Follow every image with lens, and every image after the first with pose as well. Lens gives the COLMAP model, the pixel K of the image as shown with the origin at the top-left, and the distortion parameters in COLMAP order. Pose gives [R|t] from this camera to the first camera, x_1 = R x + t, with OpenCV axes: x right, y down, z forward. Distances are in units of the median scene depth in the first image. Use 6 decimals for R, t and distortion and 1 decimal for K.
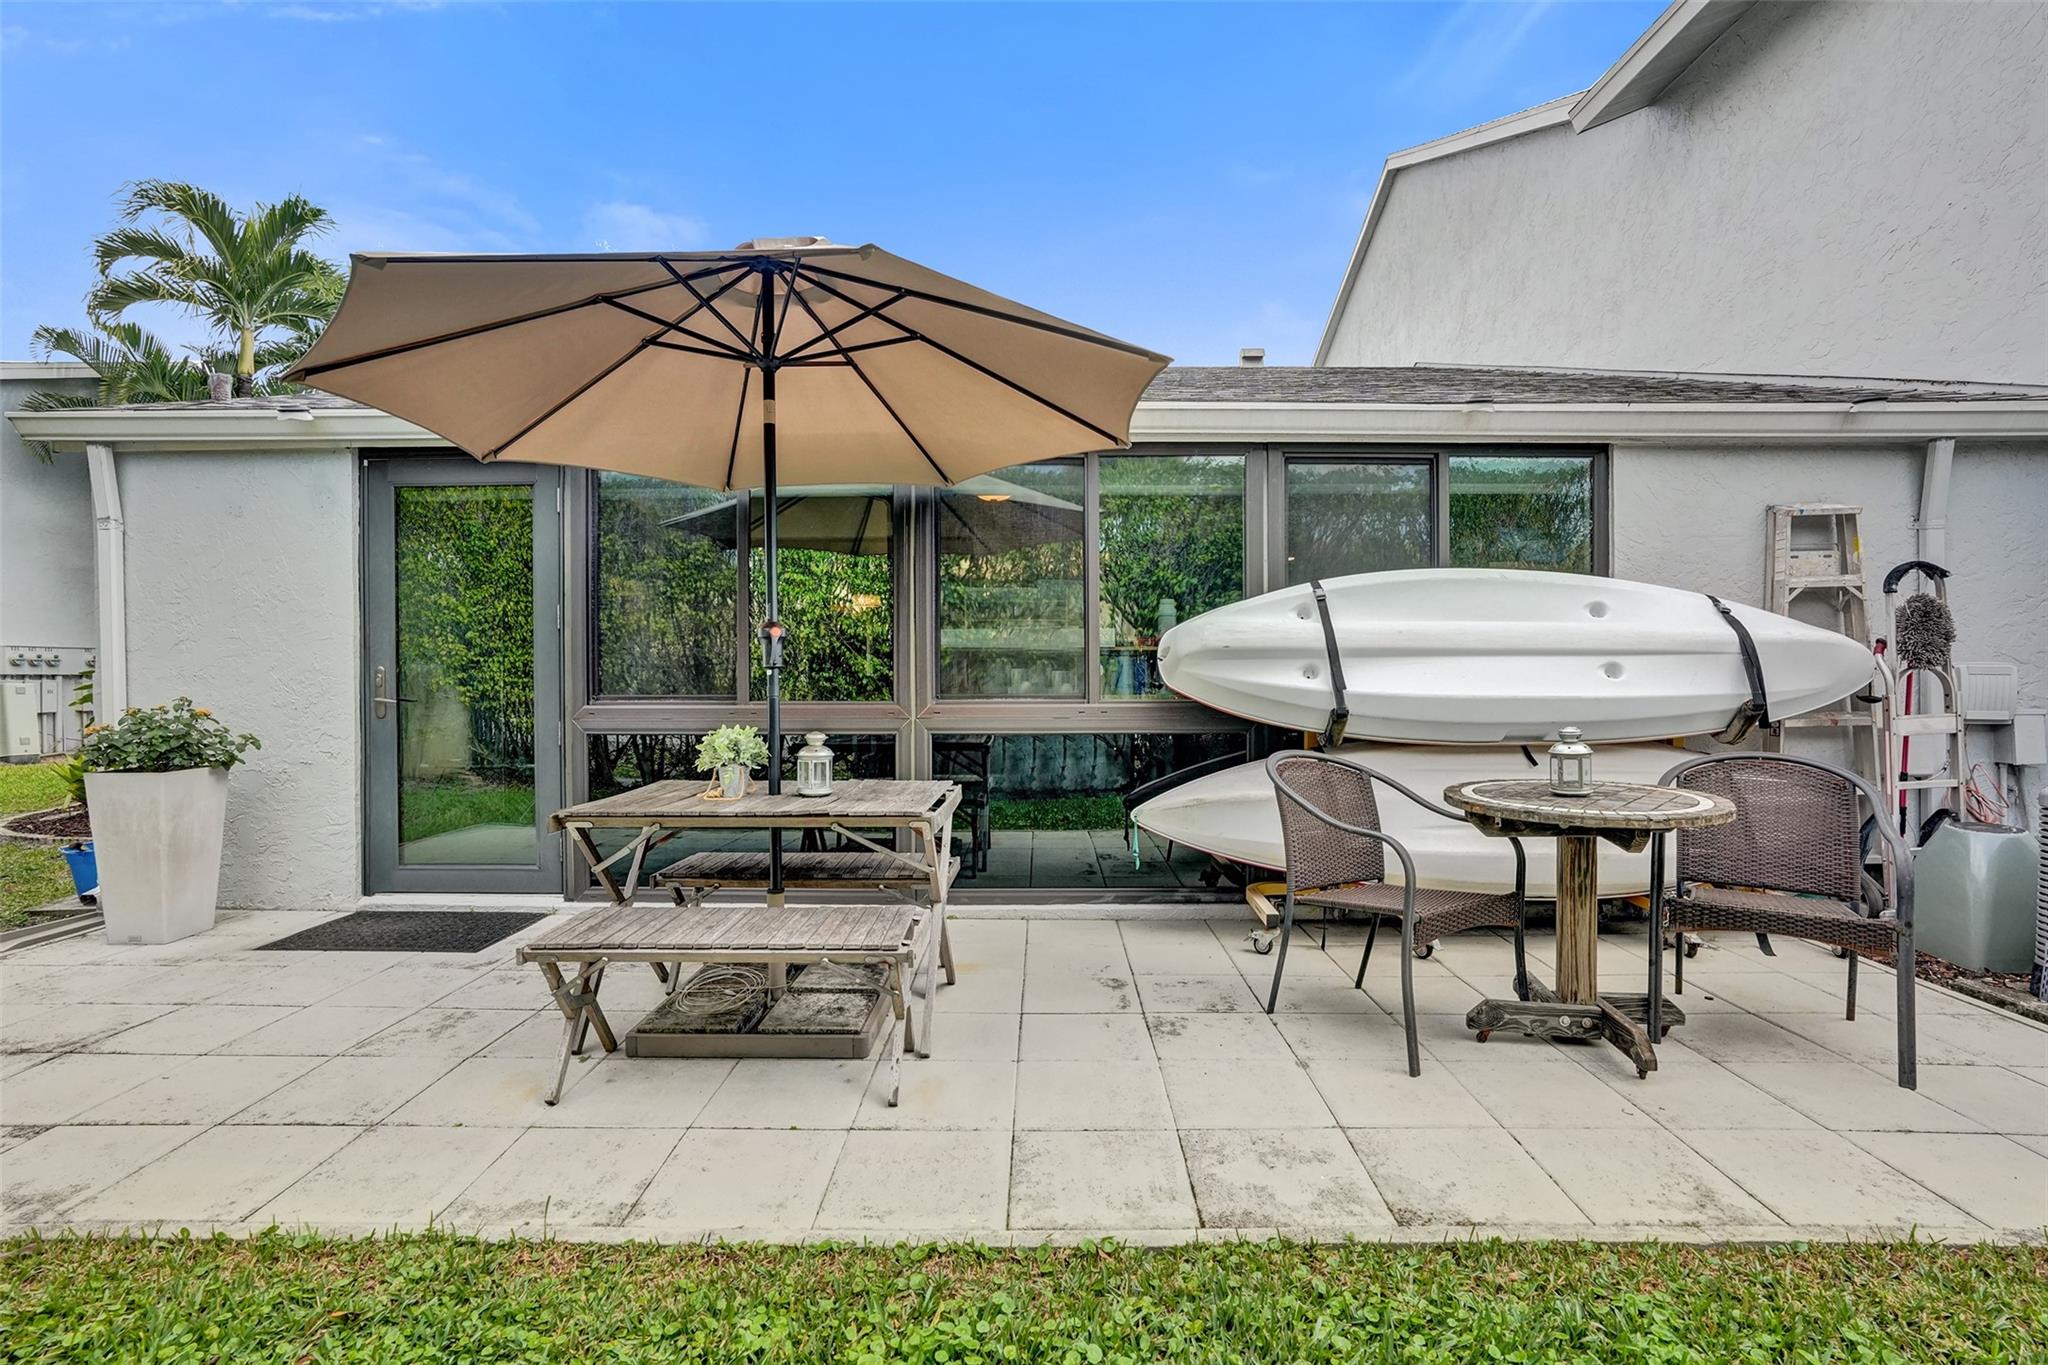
lens RADIAL K [[941.1, 0, 1029.5], [0, 941.1, 678.6], [0, 0, 1]] dist [-0.069533, 0.026516]
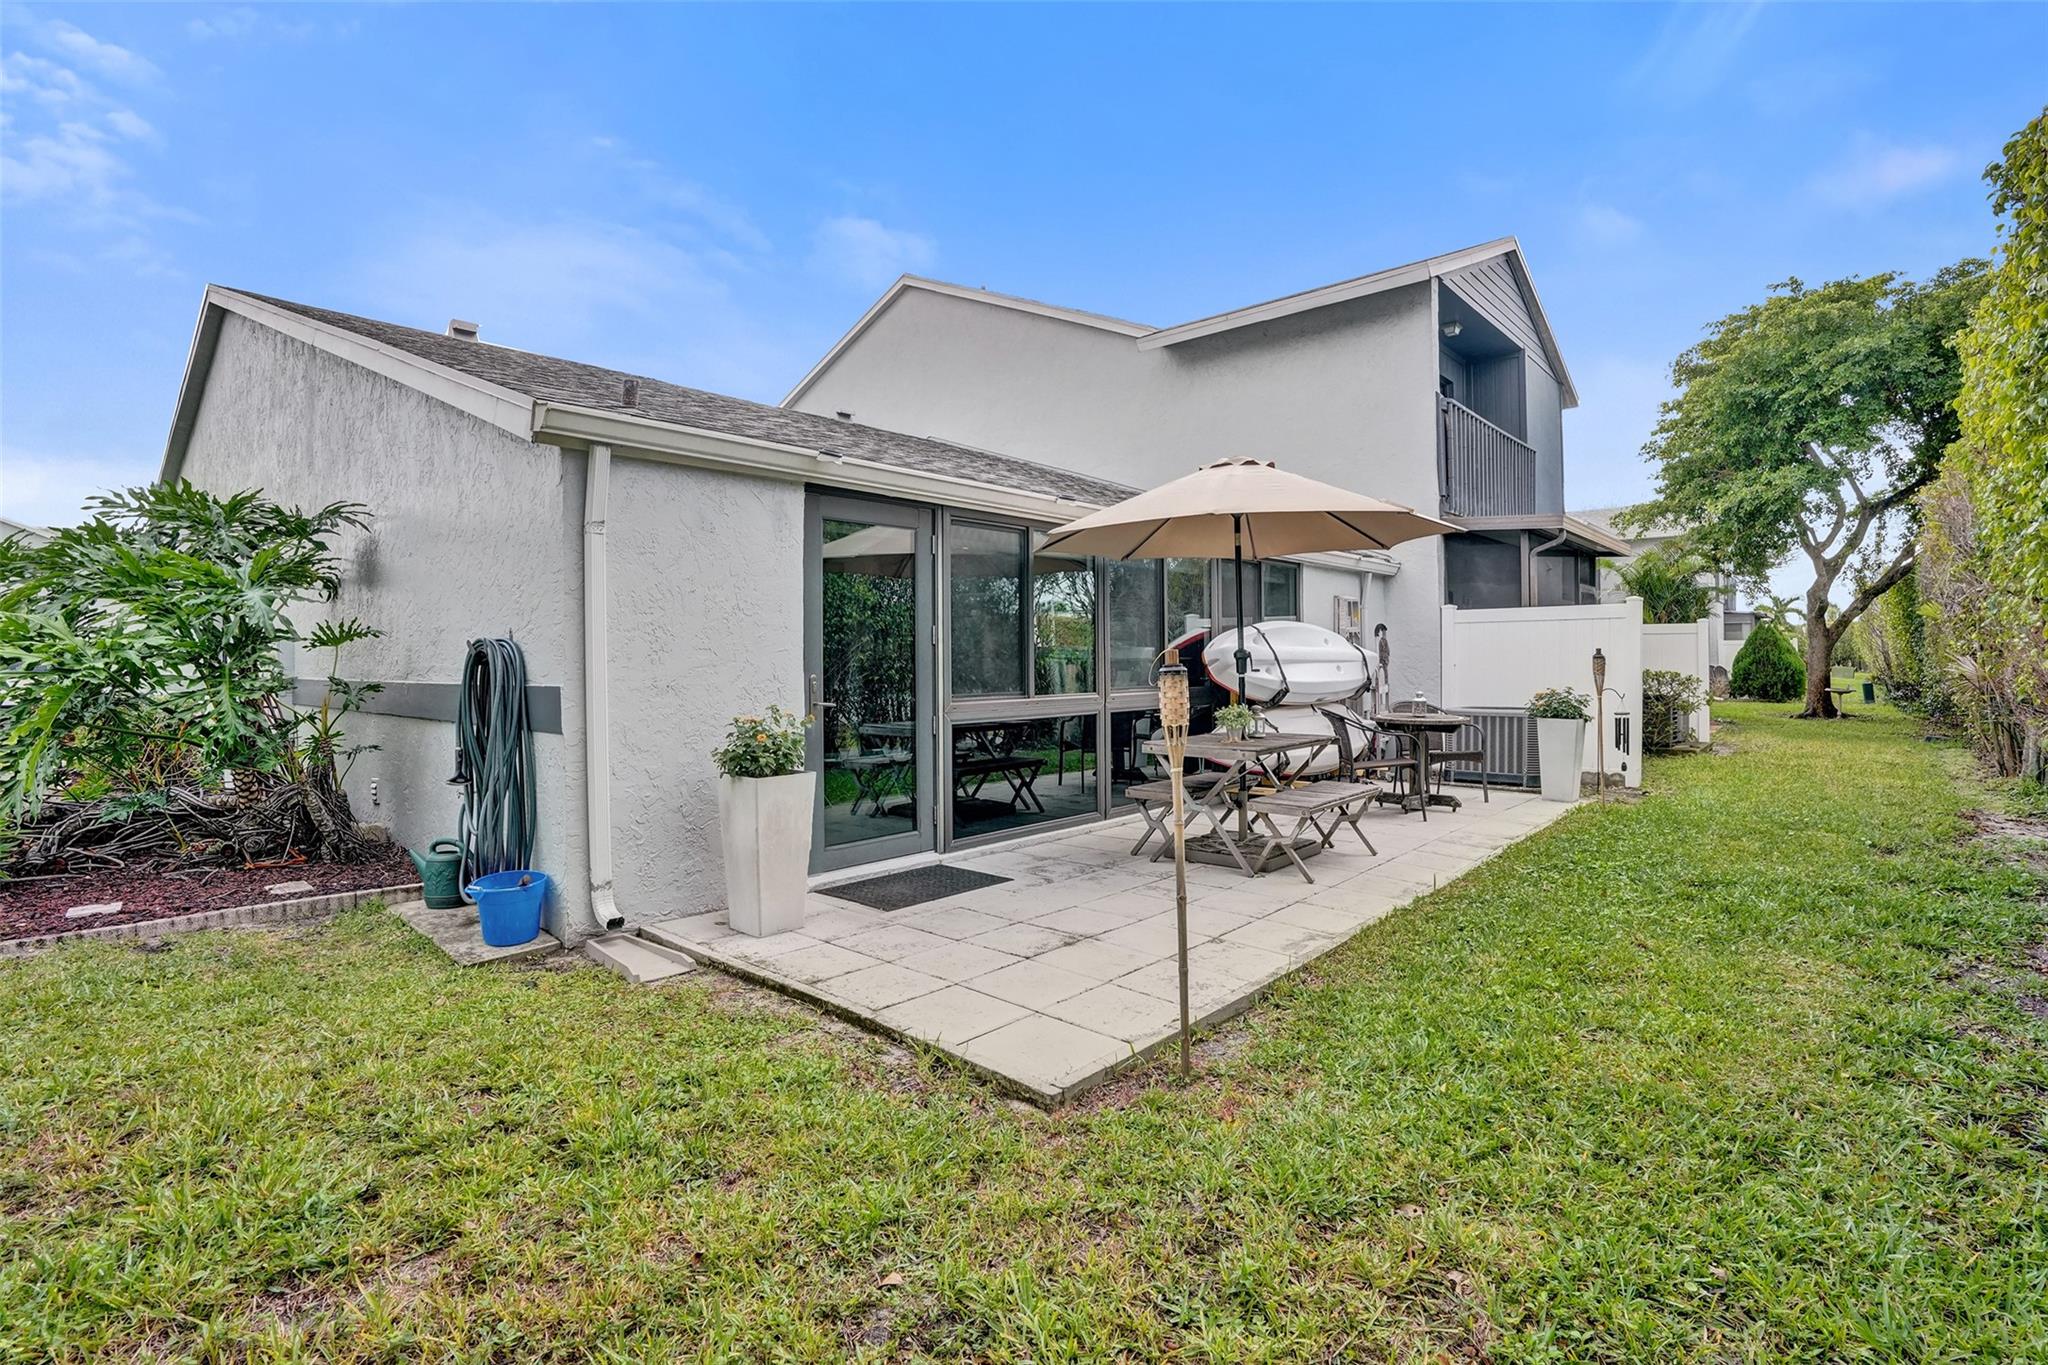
lens RADIAL K [[944.1, 0, 1024.0], [0, 944.1, 682.5], [0, 0, 1]] dist [-0.069928, 0.026479]
pose [[0.678219, -0.021476, 0.734546, -1.640011], [0.021829, 0.999721, 0.009074, -0.010093], [-0.734536, 0.009880, 0.678498, 0.028700]]
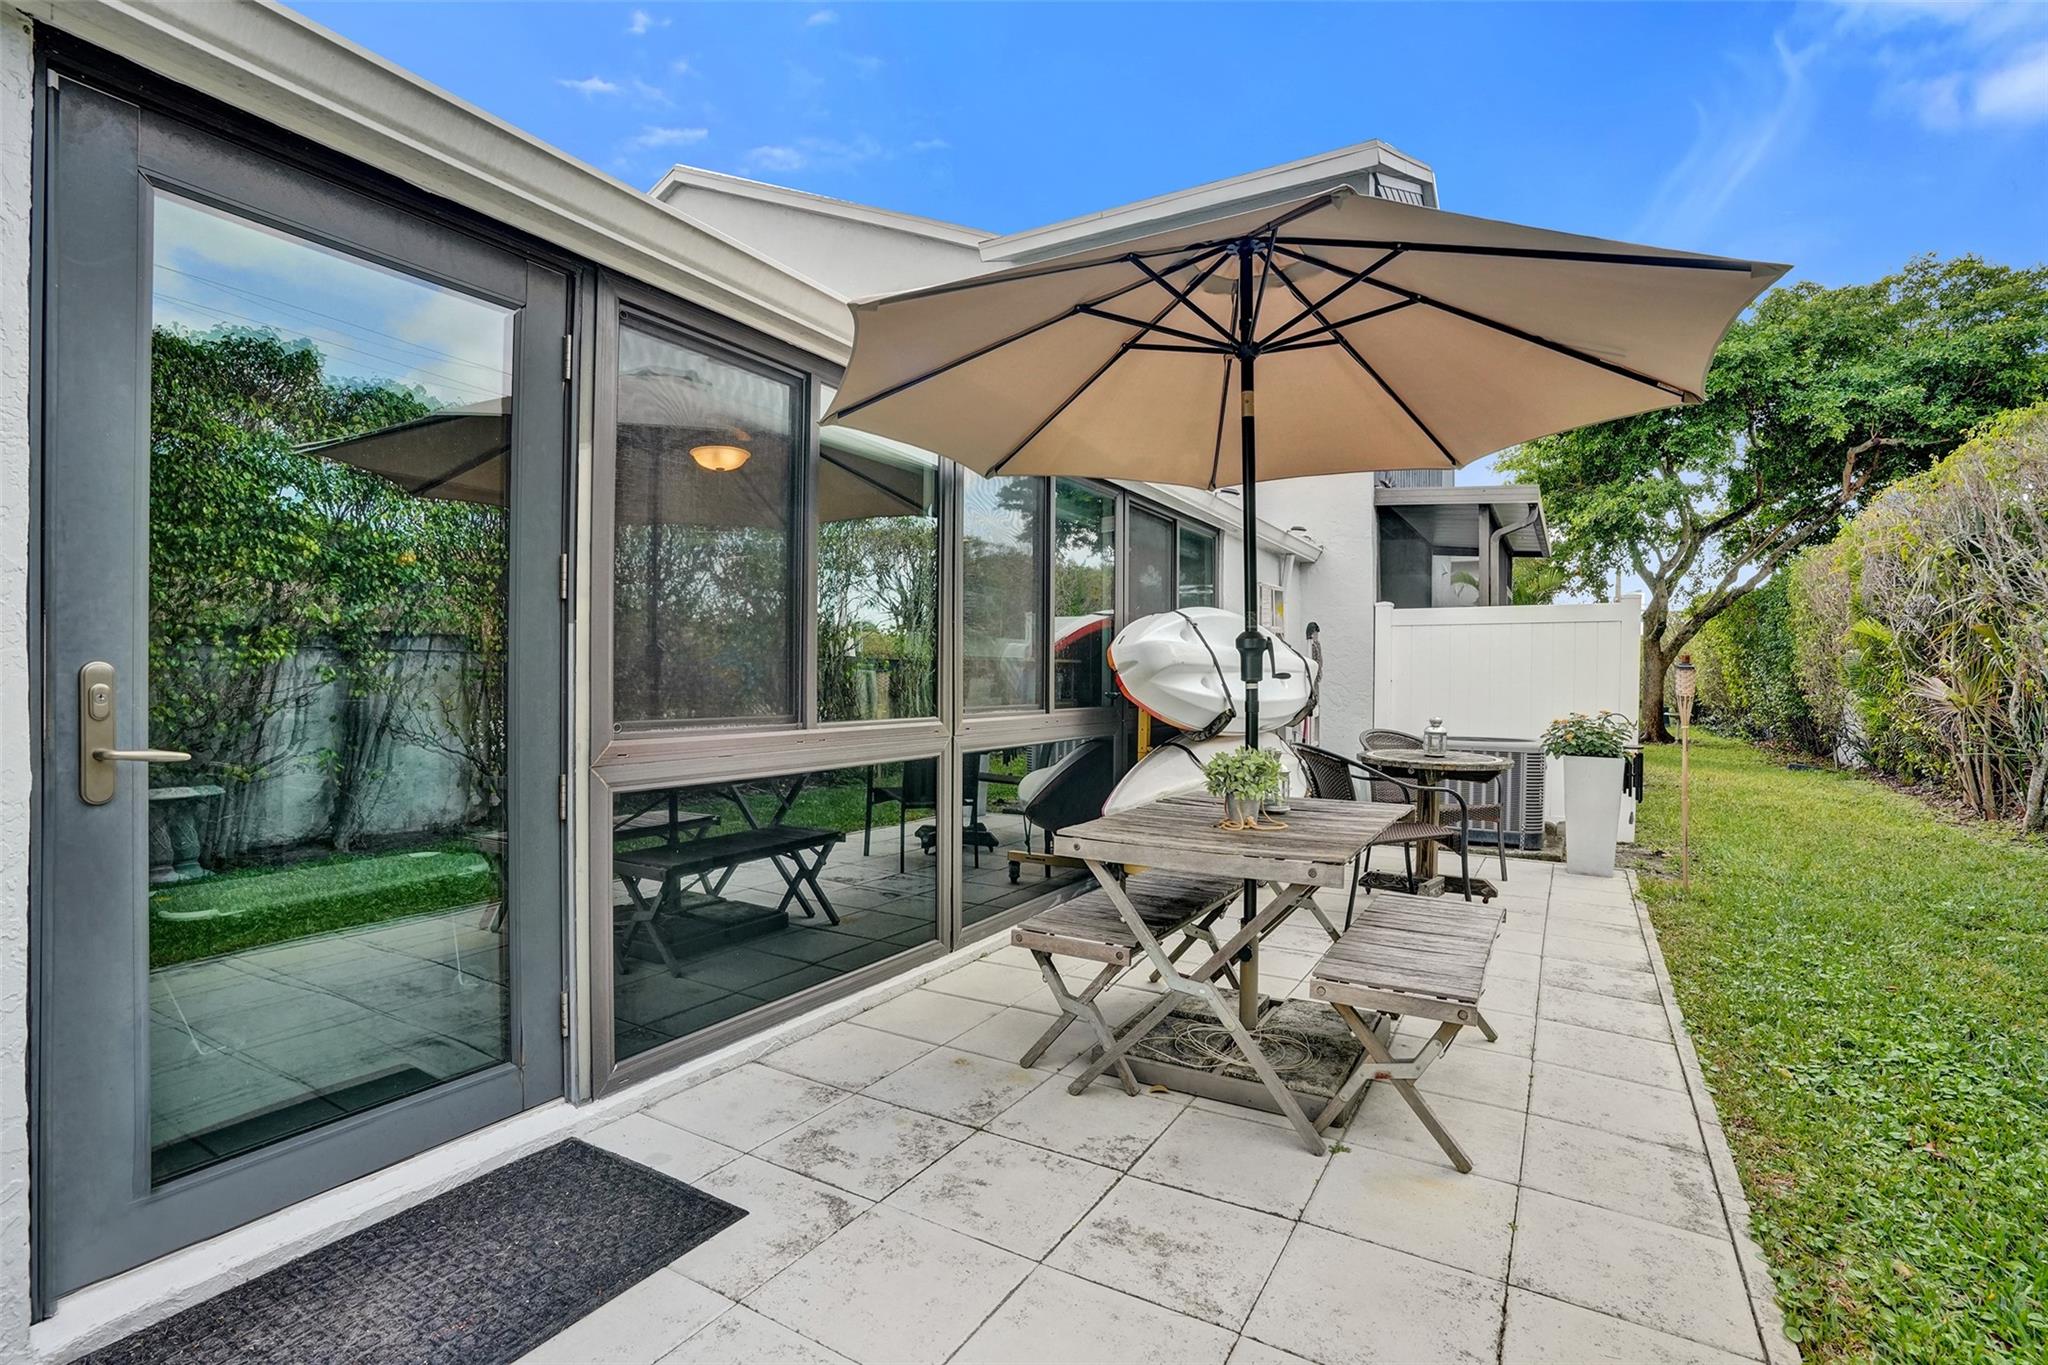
lens RADIAL K [[944.1, 0, 1024.0], [0, 944.1, 682.5], [0, 0, 1]] dist [-0.069928, 0.026479]
pose [[0.515855, 0.000080, 0.856676, -0.980962], [0.010103, 0.999930, -0.006178, 0.000599], [-0.856616, 0.011842, 0.515818, 0.595850]]
